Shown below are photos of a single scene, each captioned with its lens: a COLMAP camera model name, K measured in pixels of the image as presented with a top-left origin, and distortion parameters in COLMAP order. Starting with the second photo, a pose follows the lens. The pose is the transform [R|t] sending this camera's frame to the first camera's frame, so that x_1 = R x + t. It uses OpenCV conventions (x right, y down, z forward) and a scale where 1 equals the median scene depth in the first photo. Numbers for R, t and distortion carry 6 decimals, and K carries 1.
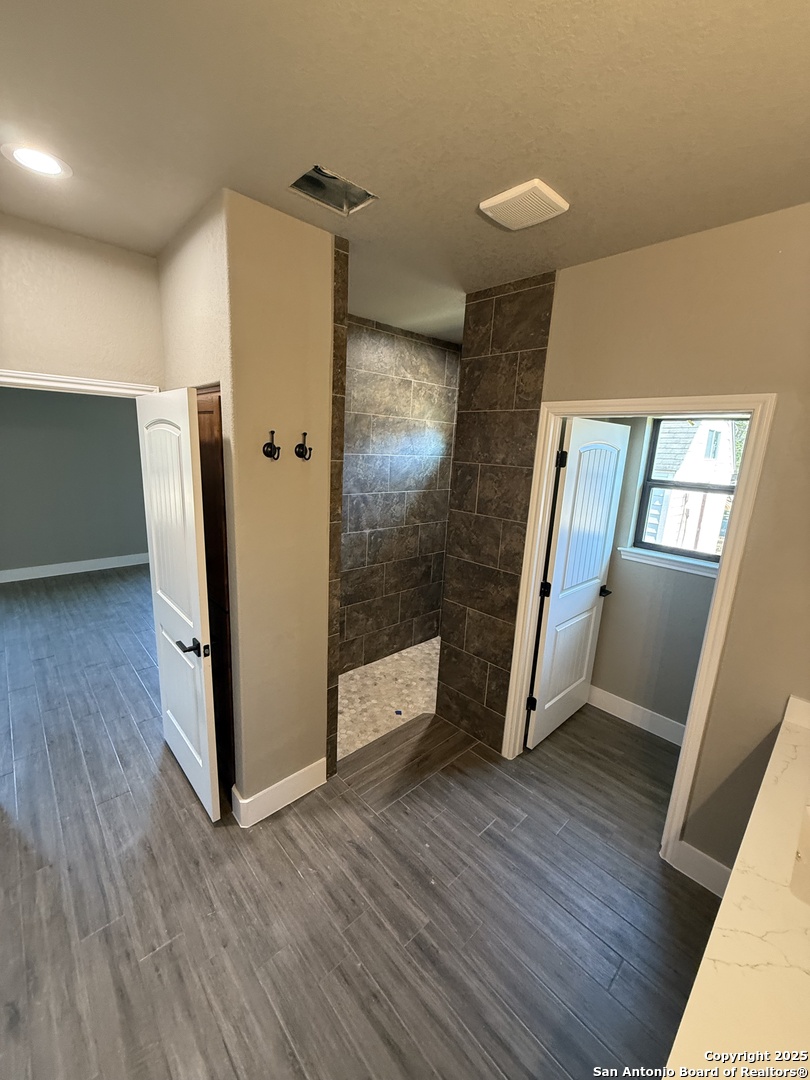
lens RADIAL K [[431.9, 0, 403.1], [0, 431.9, 539.9], [0, 0, 1]] dist [-0.000394, 0.000096]
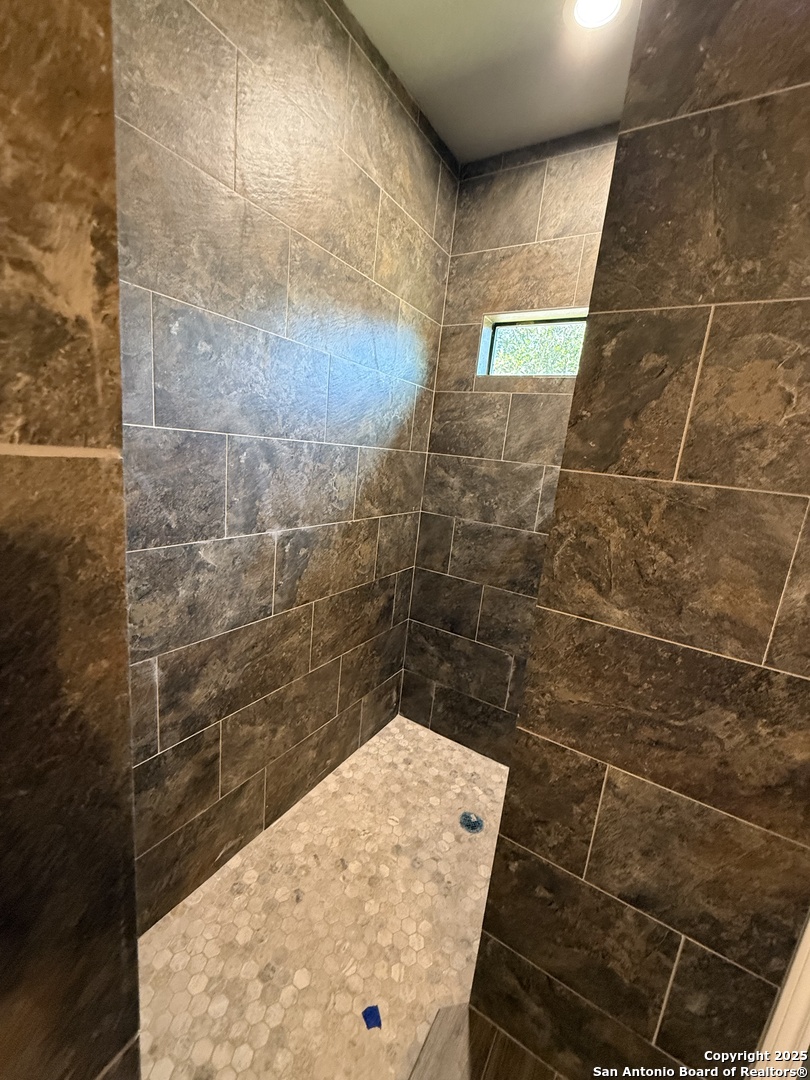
lens RADIAL K [[431.9, 0, 403.1], [0, 431.9, 538.6], [0, 0, 1]] dist [-0.000394, 0.000096]
pose [[0.966578, -0.005070, 0.256324, -0.068975], [0.003074, 0.999962, 0.008187, -0.016917], [-0.256355, -0.007125, 0.966556, 0.554751]]
